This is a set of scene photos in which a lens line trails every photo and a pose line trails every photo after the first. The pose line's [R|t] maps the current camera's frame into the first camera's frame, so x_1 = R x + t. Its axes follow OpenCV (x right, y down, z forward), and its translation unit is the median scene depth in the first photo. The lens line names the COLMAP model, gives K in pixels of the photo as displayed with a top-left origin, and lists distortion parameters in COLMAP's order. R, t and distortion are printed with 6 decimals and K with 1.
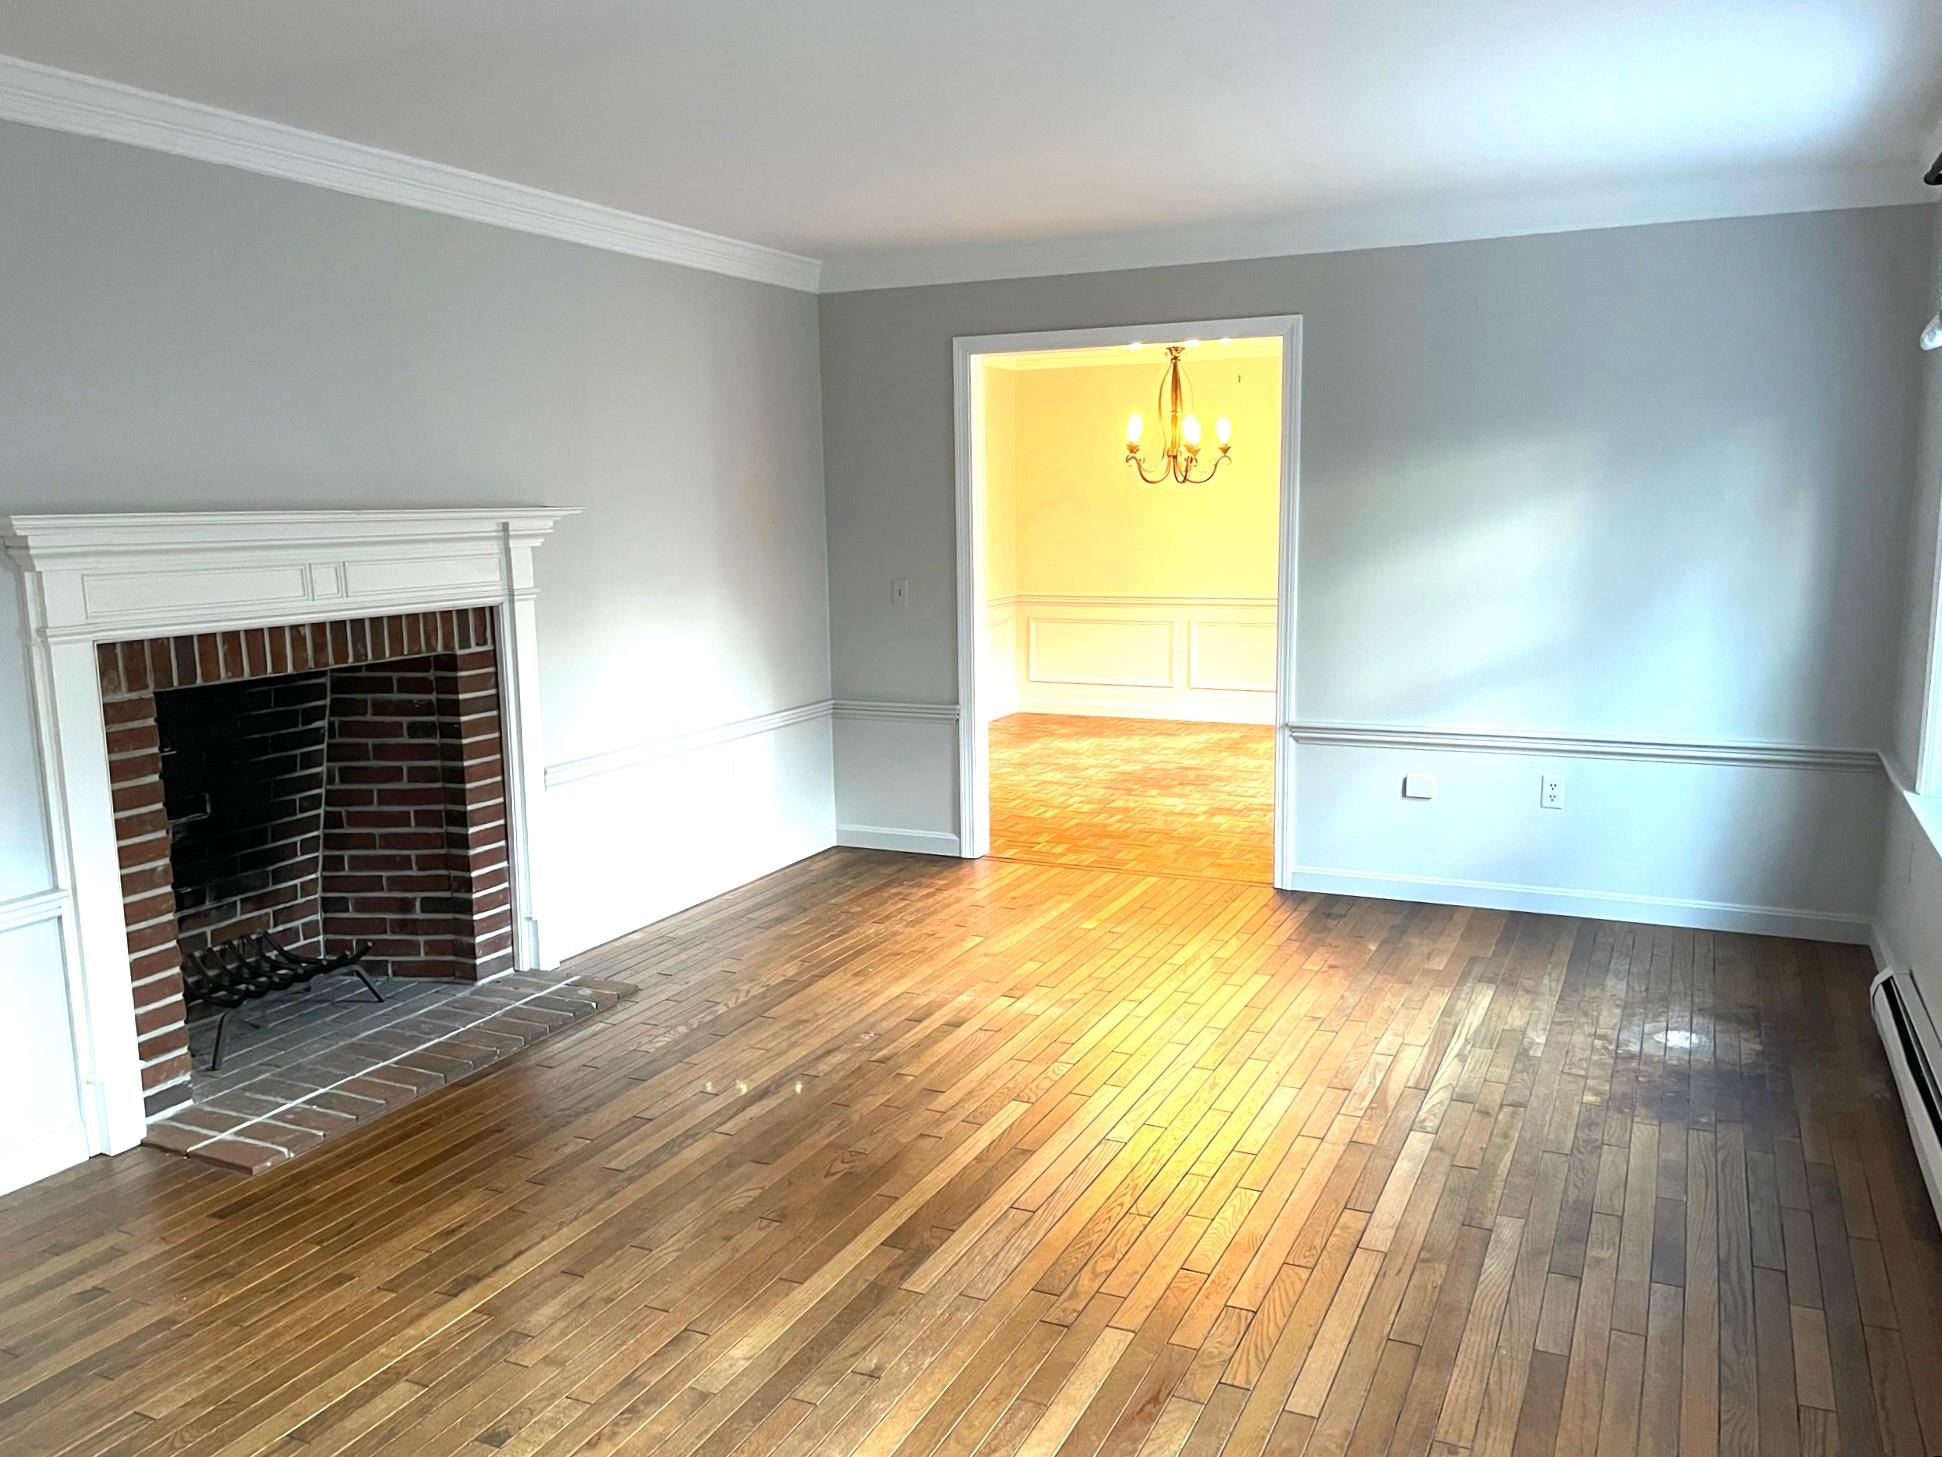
lens RADIAL K [[1498.3, 0, 950.6], [0, 1498.3, 731.2], [0, 0, 1]] dist [0.082880, -0.115217]
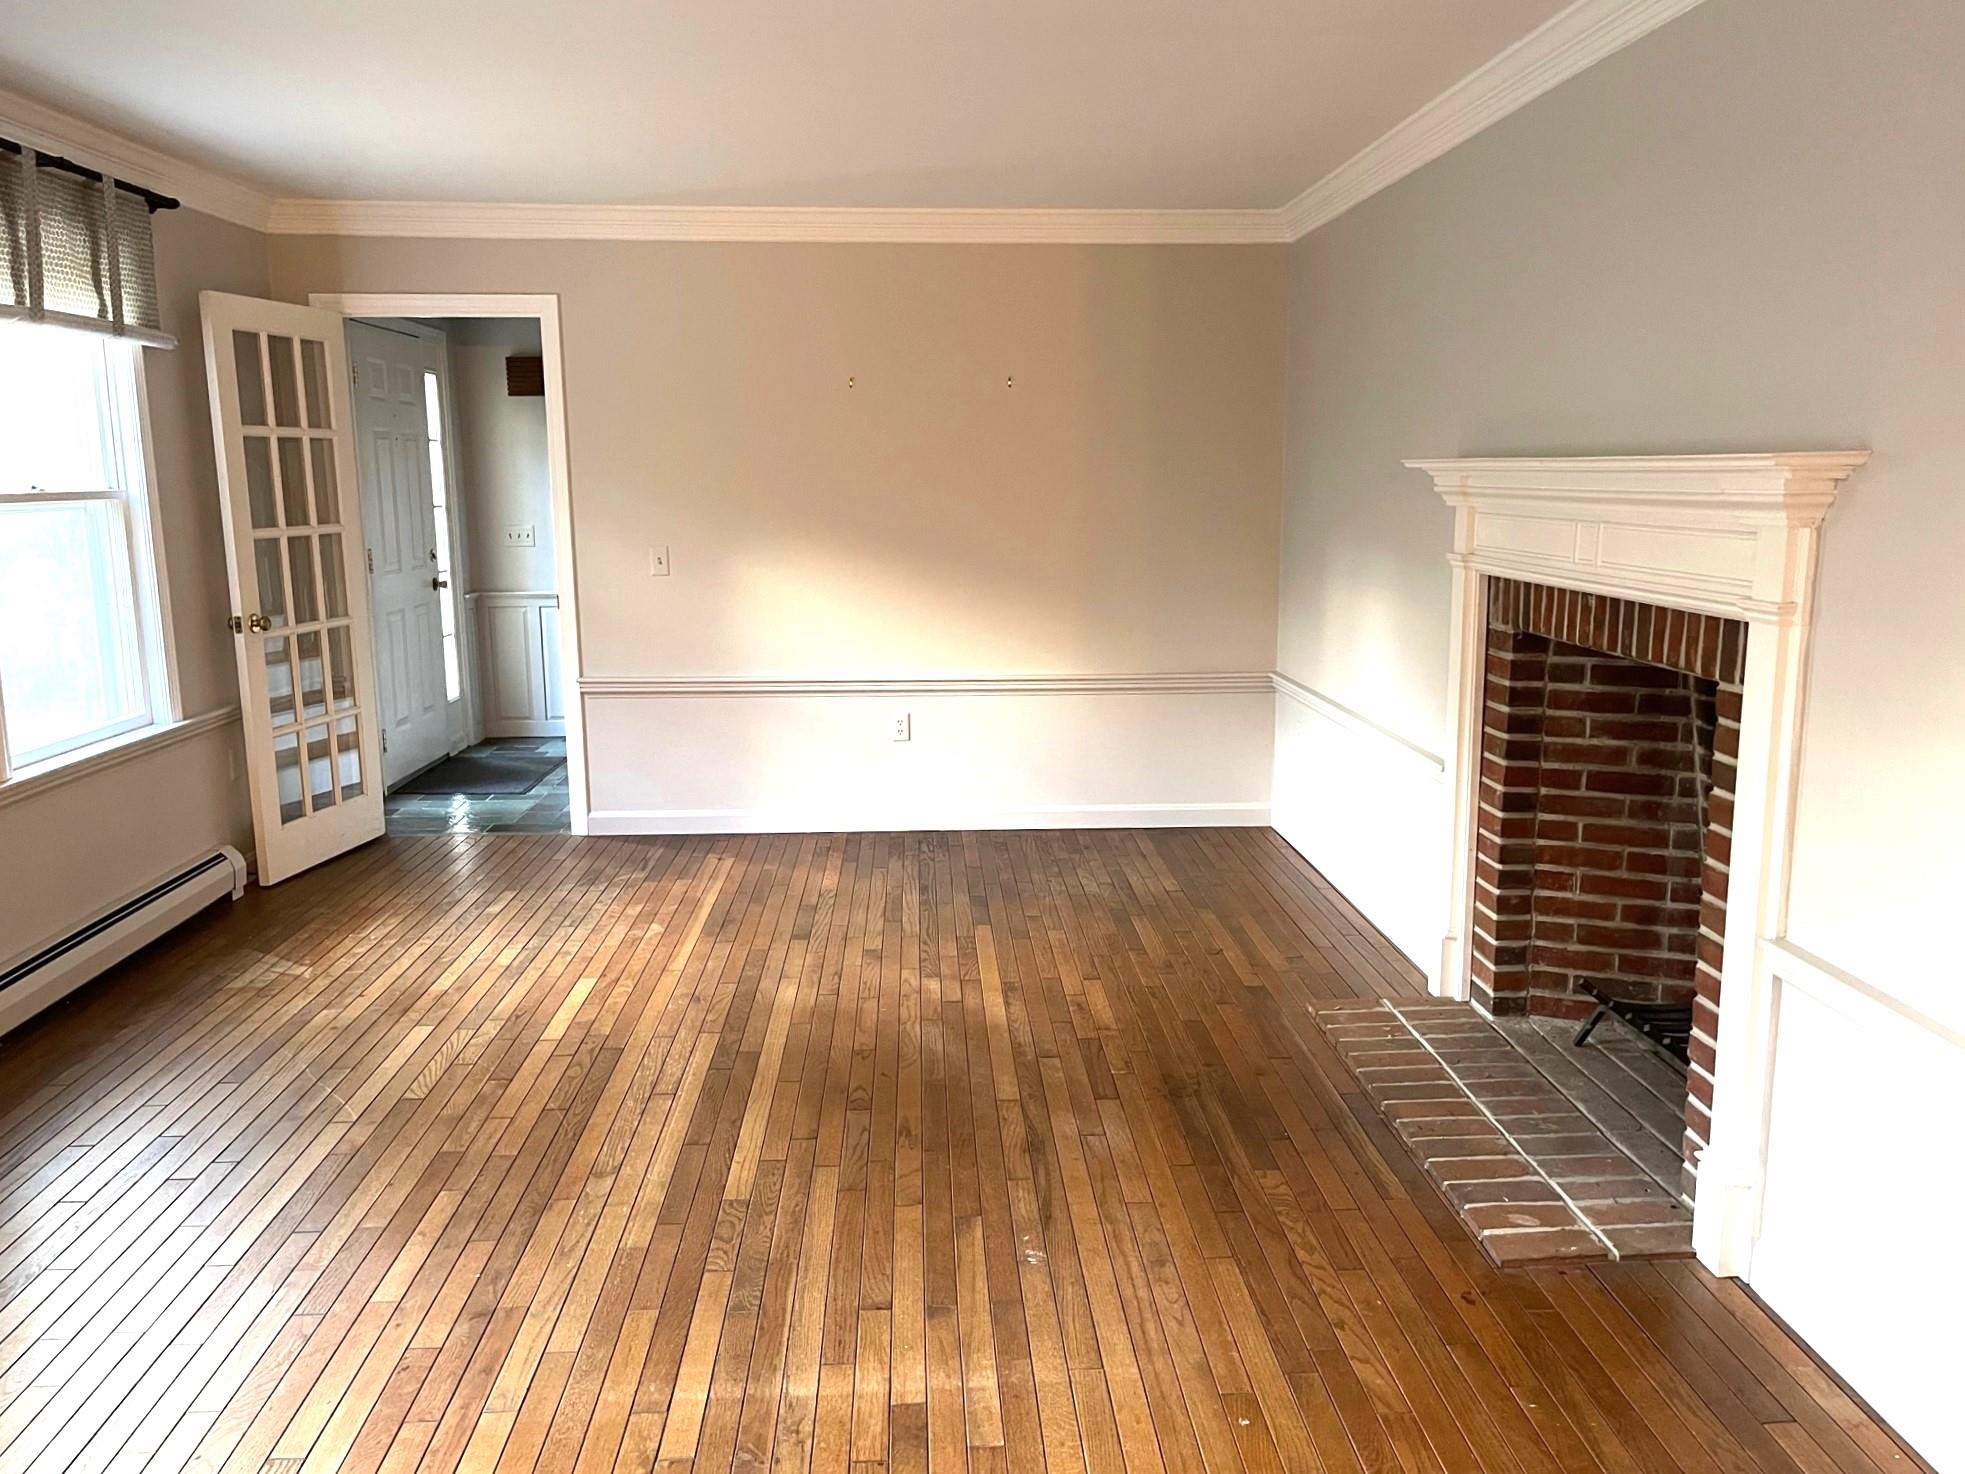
lens RADIAL K [[1516.1, 0, 961.9], [0, 1516.1, 739.8], [0, 0, 1]] dist [0.082880, -0.115217]
pose [[-0.880671, 0.093291, -0.464451, 0.279445], [-0.063868, 0.948085, 0.311539, -0.233629], [0.469403, 0.304027, -0.828992, 1.552963]]
